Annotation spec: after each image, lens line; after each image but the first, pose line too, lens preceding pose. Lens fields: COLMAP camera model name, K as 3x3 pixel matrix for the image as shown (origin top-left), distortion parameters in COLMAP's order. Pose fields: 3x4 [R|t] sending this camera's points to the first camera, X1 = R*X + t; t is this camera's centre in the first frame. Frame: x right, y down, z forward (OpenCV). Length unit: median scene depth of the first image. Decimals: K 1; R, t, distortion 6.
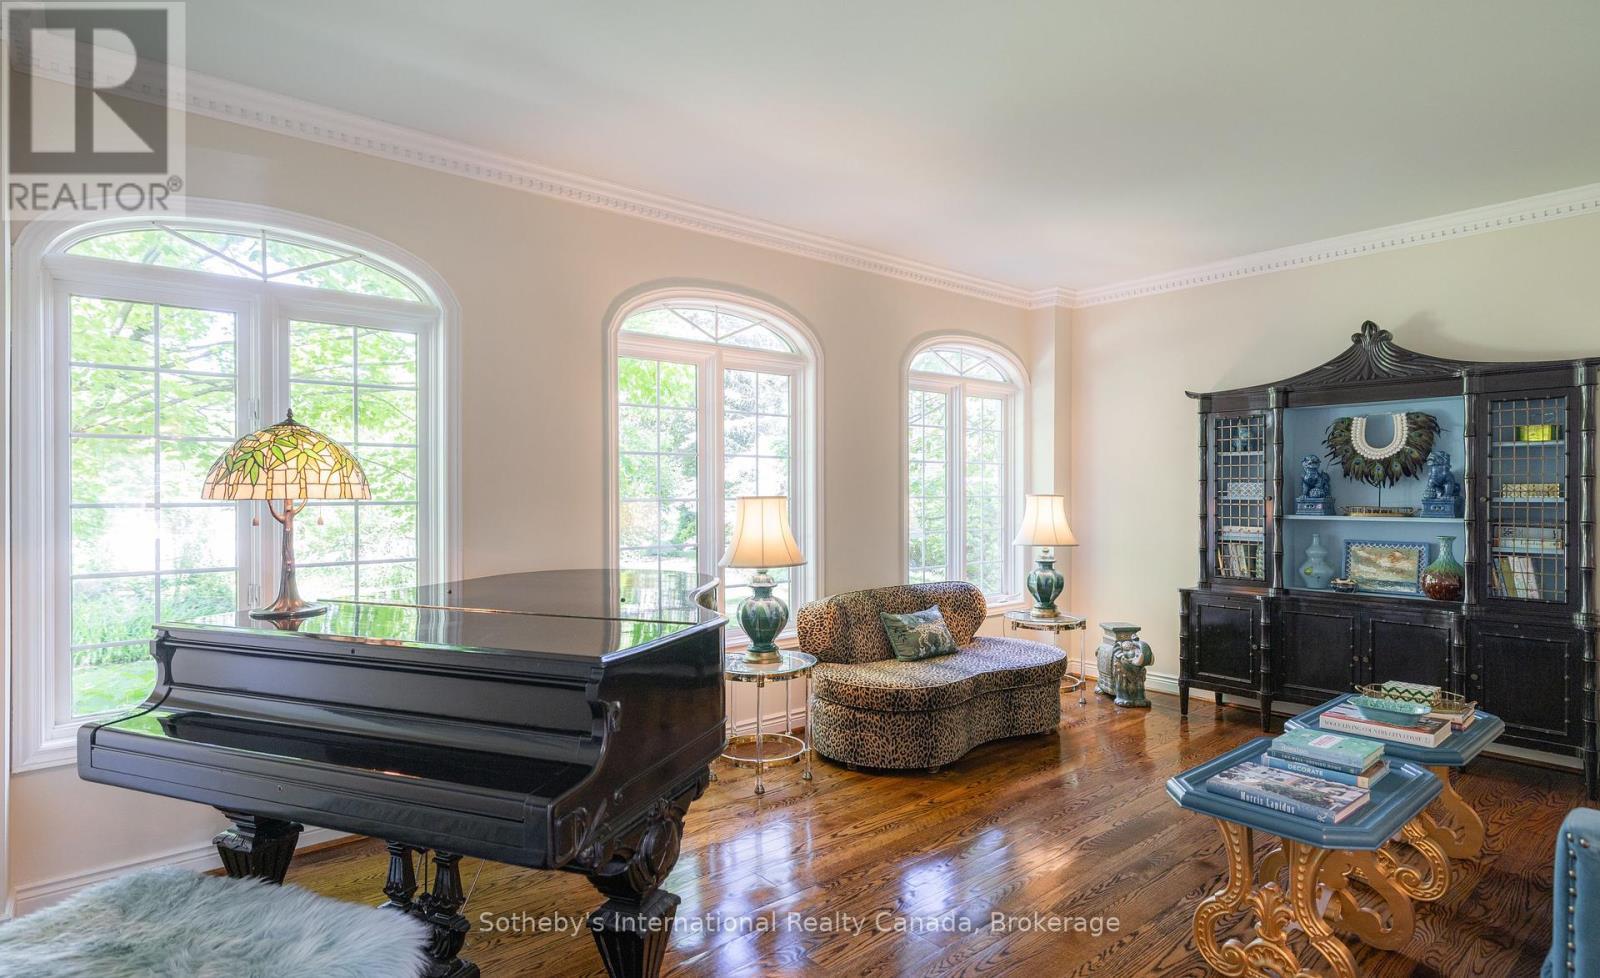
lens RADIAL K [[818.7, 0, 800.0], [0, 818.7, 489.0], [0, 0, 1]] dist [-0.001378, -0.000398]
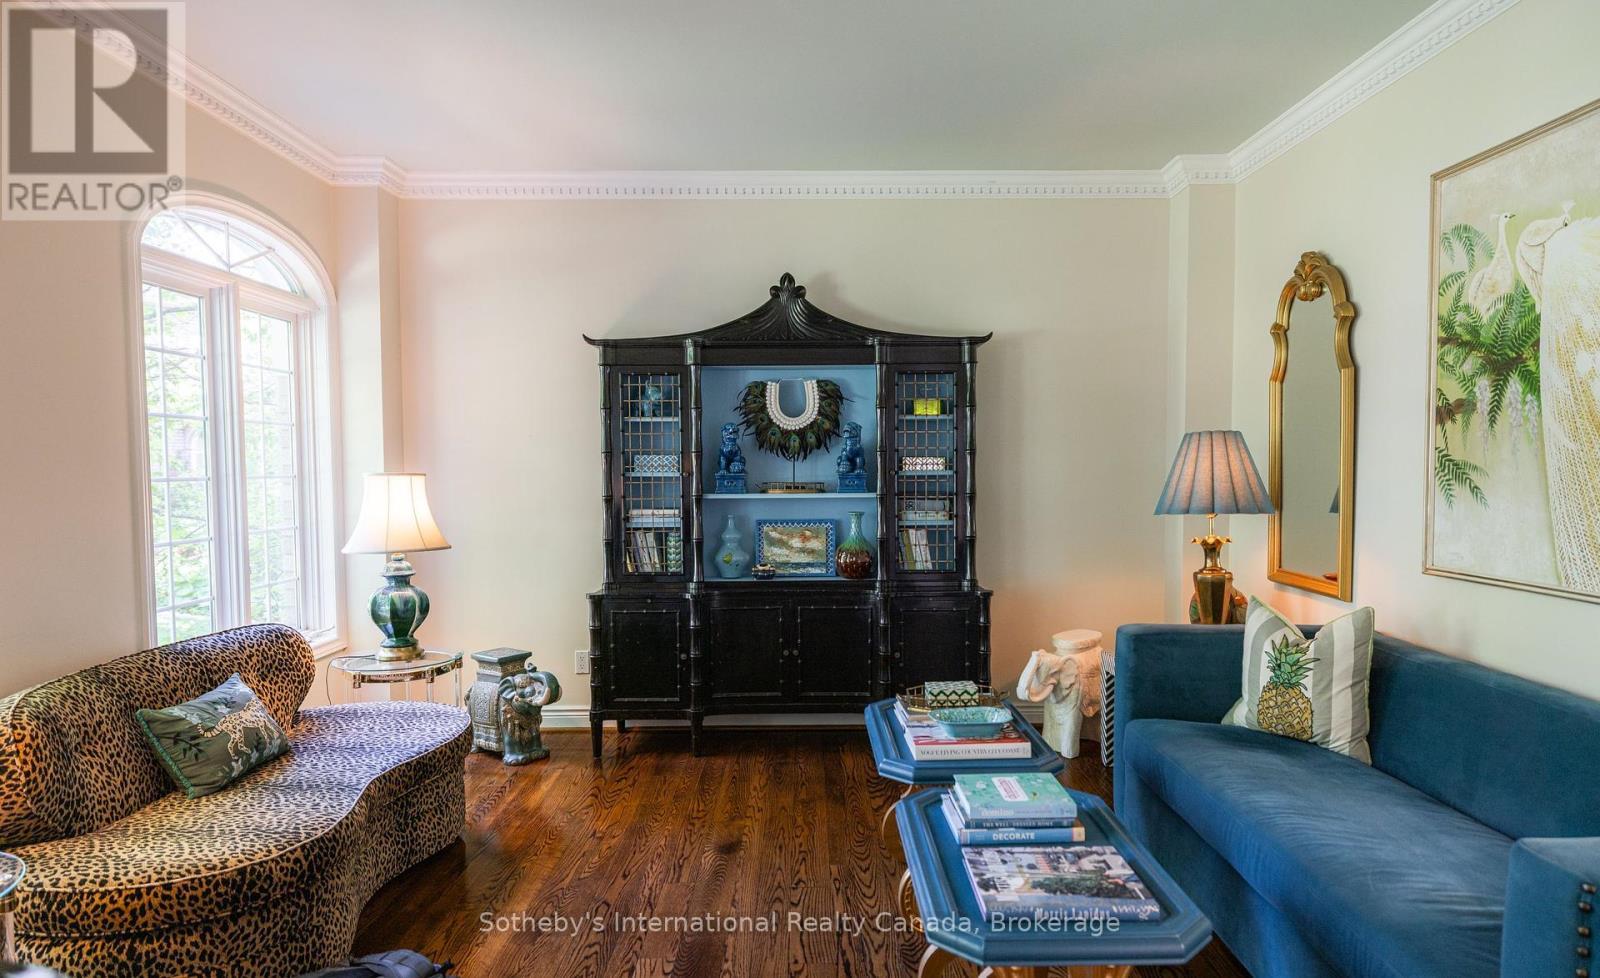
lens RADIAL K [[930.4, 0, 804.4], [0, 930.4, 504.9], [0, 0, 1]] dist [0.005600, 0.000186]
pose [[0.631800, -0.038185, 0.774190, -0.081886], [0.003620, 0.998920, 0.046315, -0.000972], [-0.775123, -0.026460, 0.631256, 0.323907]]
